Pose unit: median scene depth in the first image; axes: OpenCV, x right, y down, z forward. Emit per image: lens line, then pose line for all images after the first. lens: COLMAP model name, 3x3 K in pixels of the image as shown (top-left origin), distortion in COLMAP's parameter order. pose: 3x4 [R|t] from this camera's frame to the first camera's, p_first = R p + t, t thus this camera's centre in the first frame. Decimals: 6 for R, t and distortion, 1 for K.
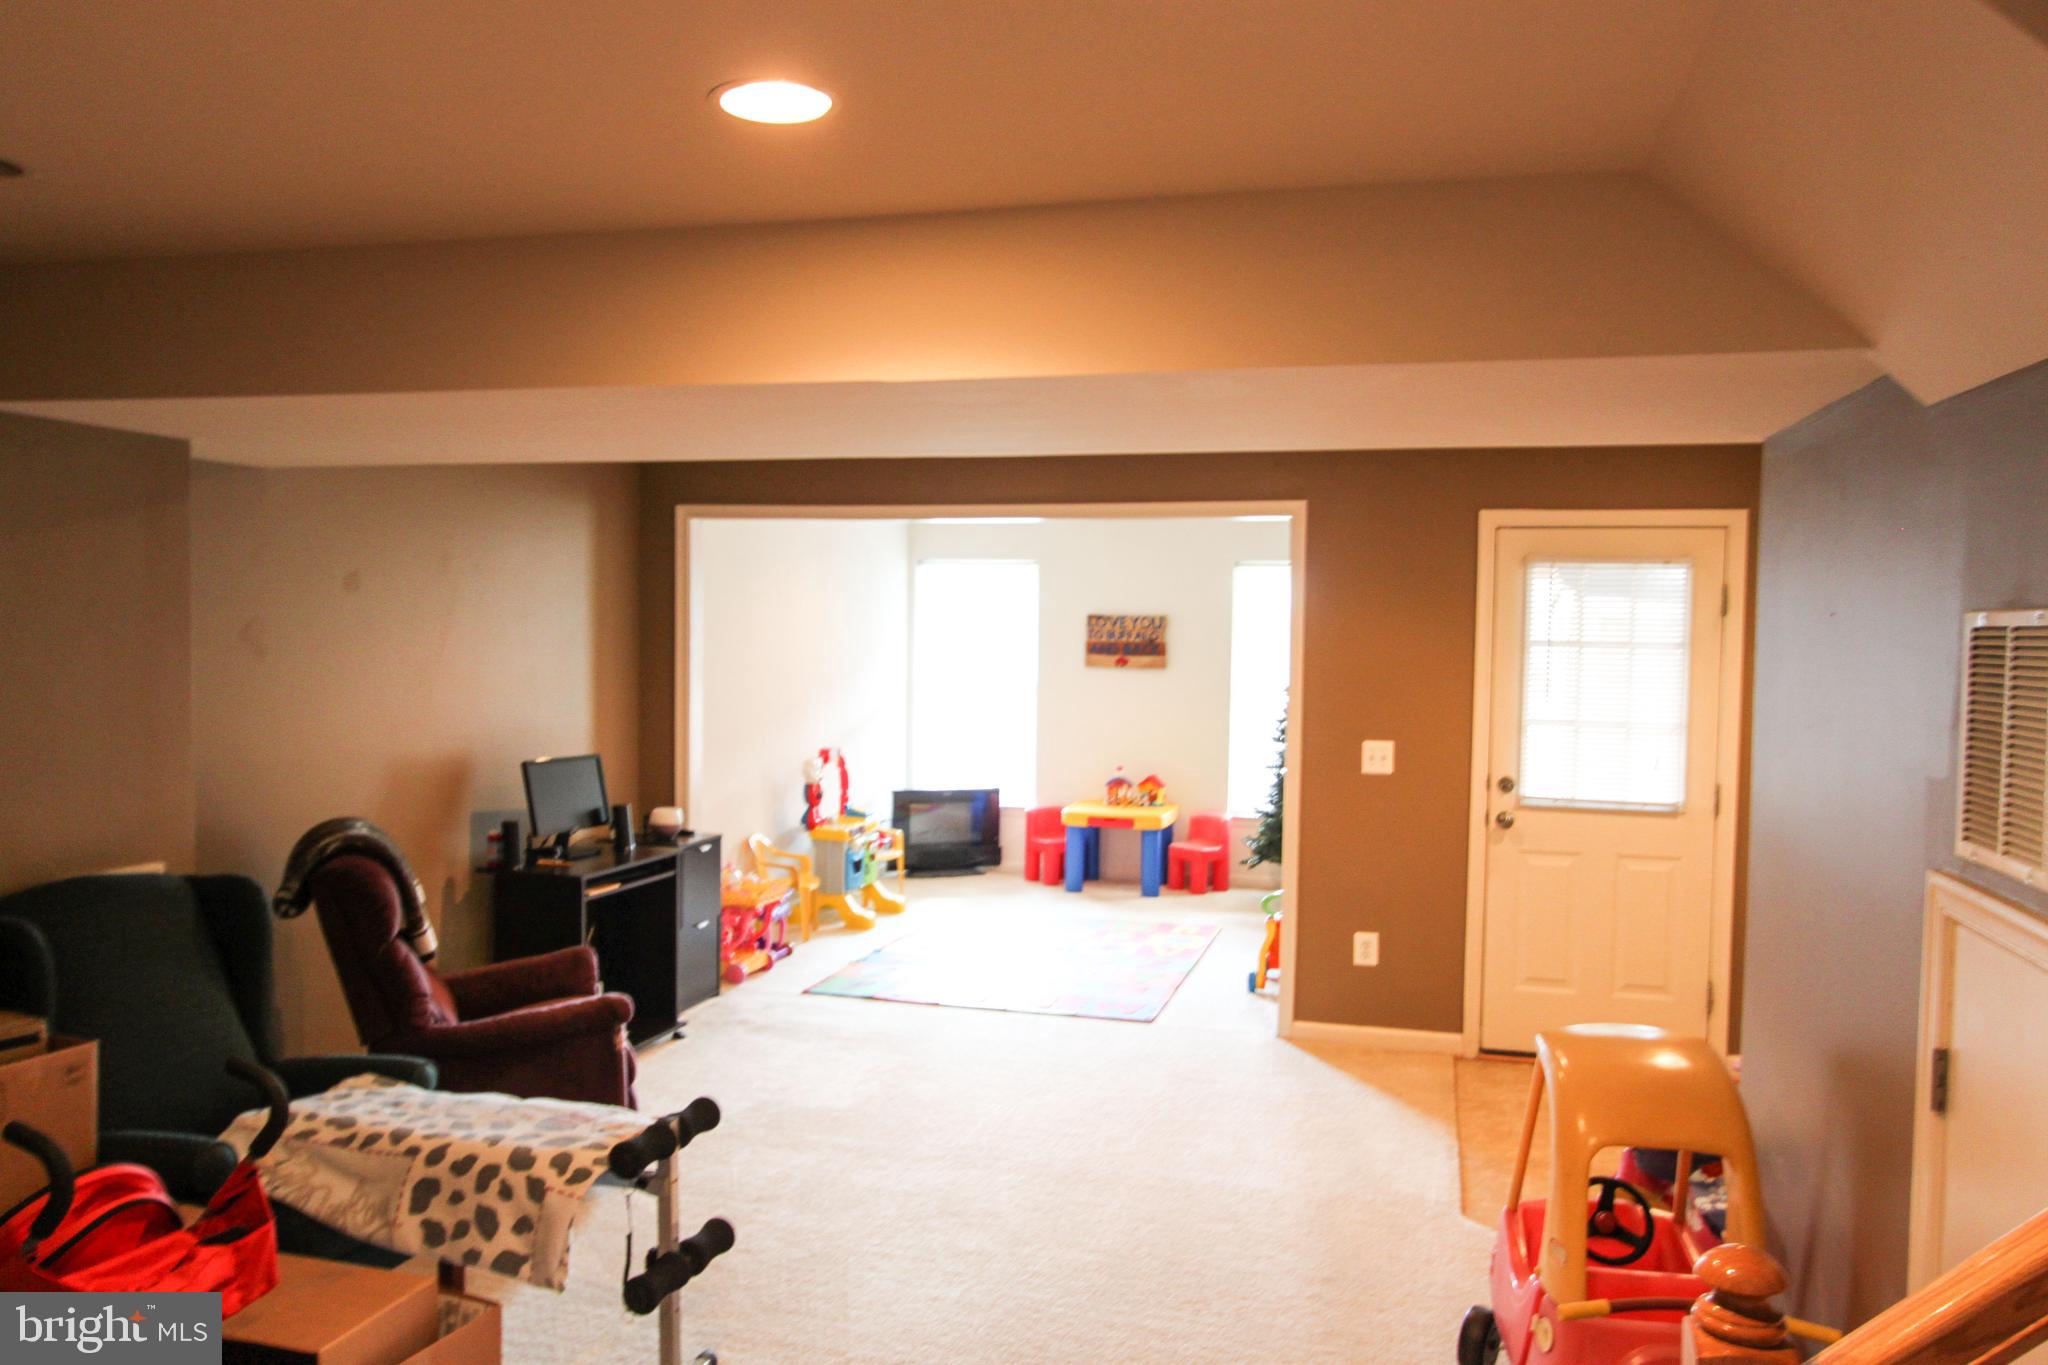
lens RADIAL K [[1547.3, 0, 1024.0], [0, 1547.3, 682.5], [0, 0, 1]] dist [-0.001933, -0.000266]
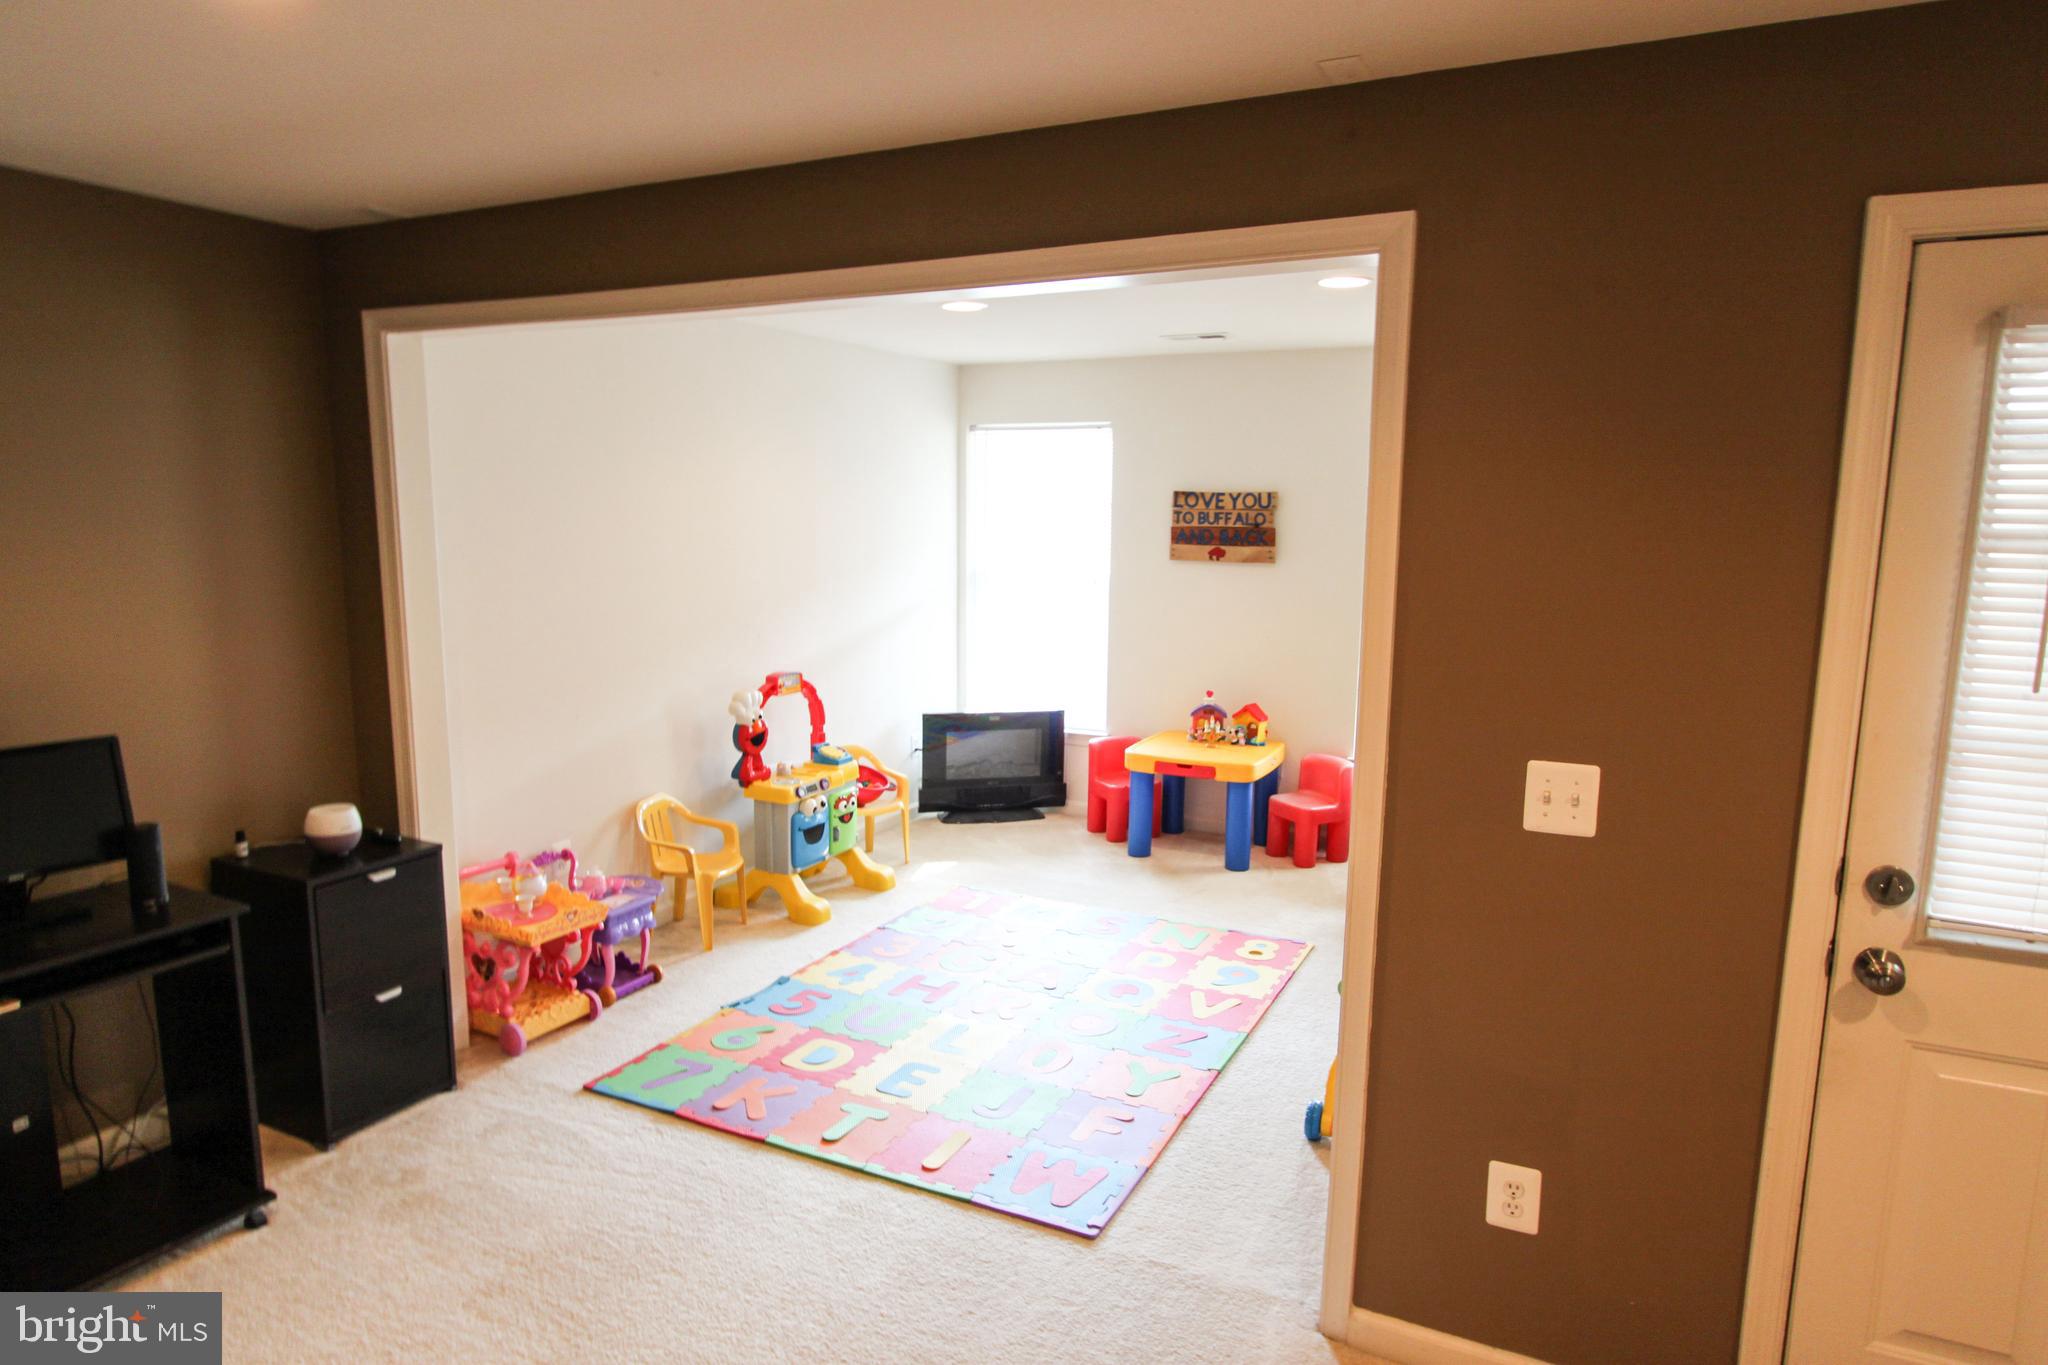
lens RADIAL K [[1221.3, 0, 1027.7], [0, 1221.3, 688.2], [0, 0, 1]] dist [-0.044649, 0.045885]
pose [[0.981086, 0.022158, -0.192300, 0.092644], [-0.001141, 0.994071, 0.108726, -0.013093], [0.193570, -0.106451, 0.975294, 0.406506]]
